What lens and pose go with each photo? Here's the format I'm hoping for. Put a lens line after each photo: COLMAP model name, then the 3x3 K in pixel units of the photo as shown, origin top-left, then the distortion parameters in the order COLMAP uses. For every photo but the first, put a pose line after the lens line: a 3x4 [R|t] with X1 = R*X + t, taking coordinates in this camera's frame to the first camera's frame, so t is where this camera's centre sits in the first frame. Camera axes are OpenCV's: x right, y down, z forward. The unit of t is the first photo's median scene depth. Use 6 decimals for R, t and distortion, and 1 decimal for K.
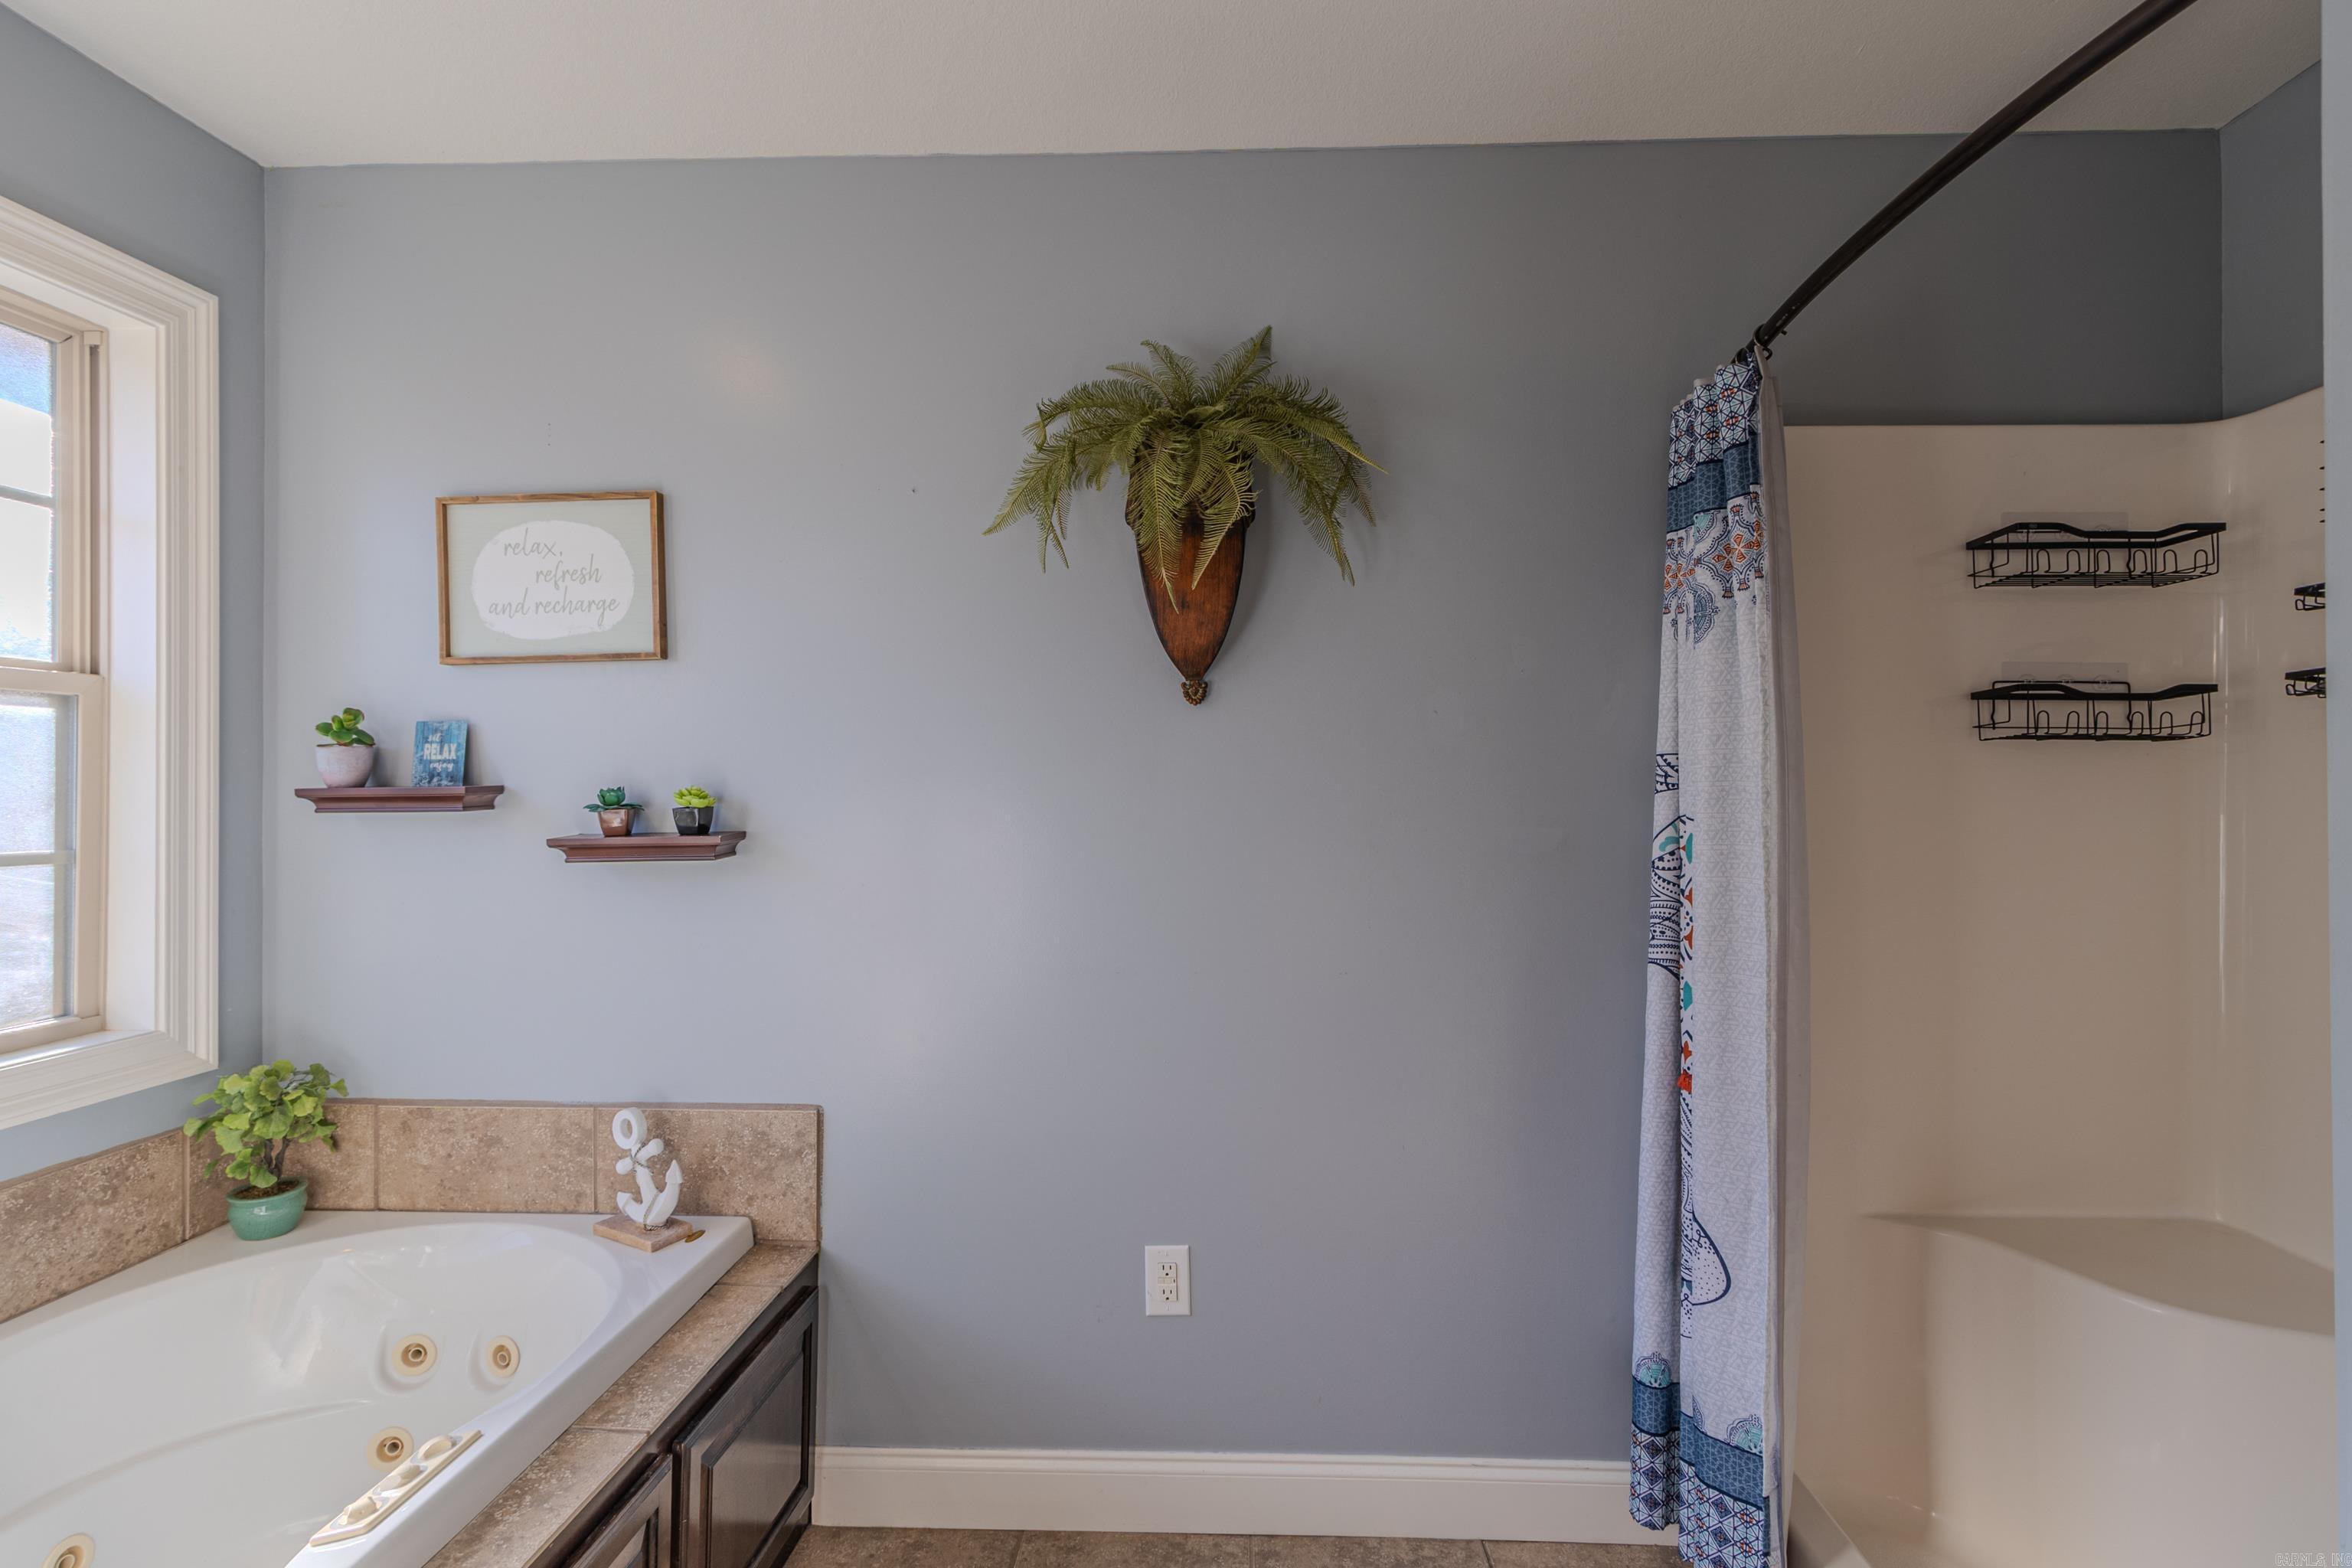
lens RADIAL K [[1071.3, 0, 1162.3], [0, 1071.3, 789.9], [0, 0, 1]] dist [0.004090, 0.000038]
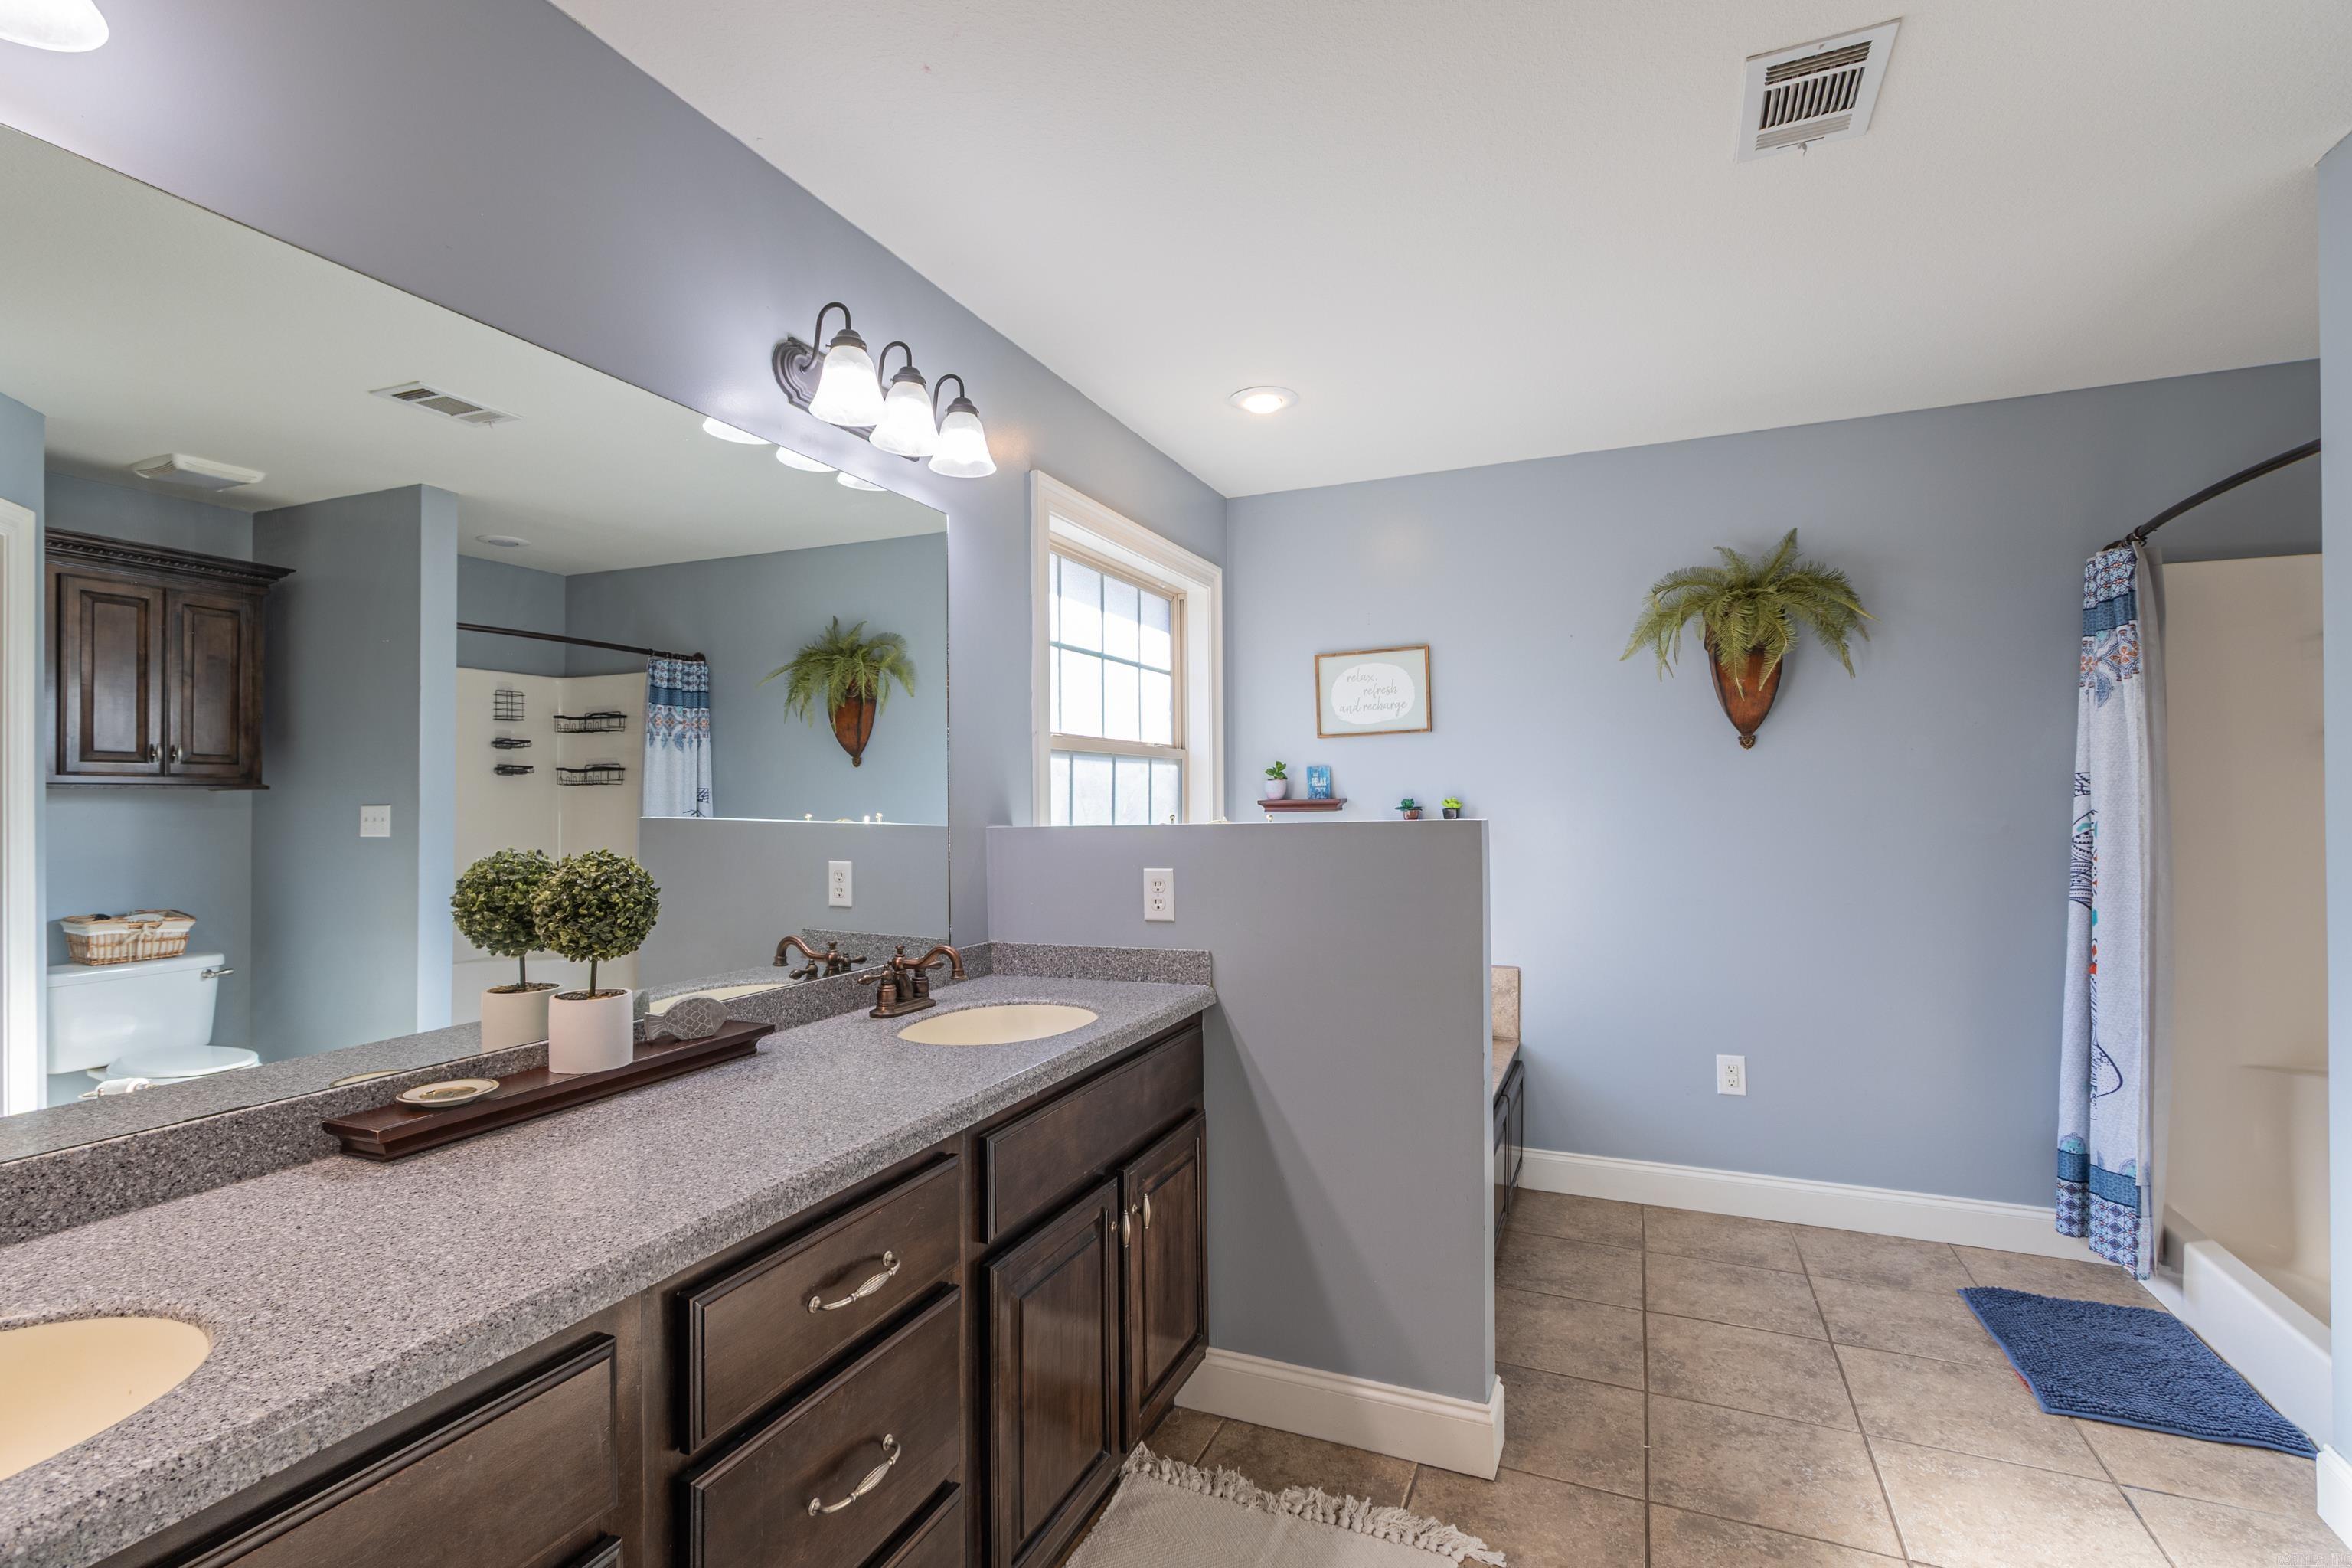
lens RADIAL K [[1006.6, 0, 1168.1], [0, 1006.6, 805.3], [0, 0, 1]] dist [0.000670, -0.000487]
pose [[0.932659, -0.006267, -0.360704, -0.284655], [0.007834, 0.999965, 0.002884, 0.001114], [0.360673, -0.005515, 0.932676, -0.962576]]
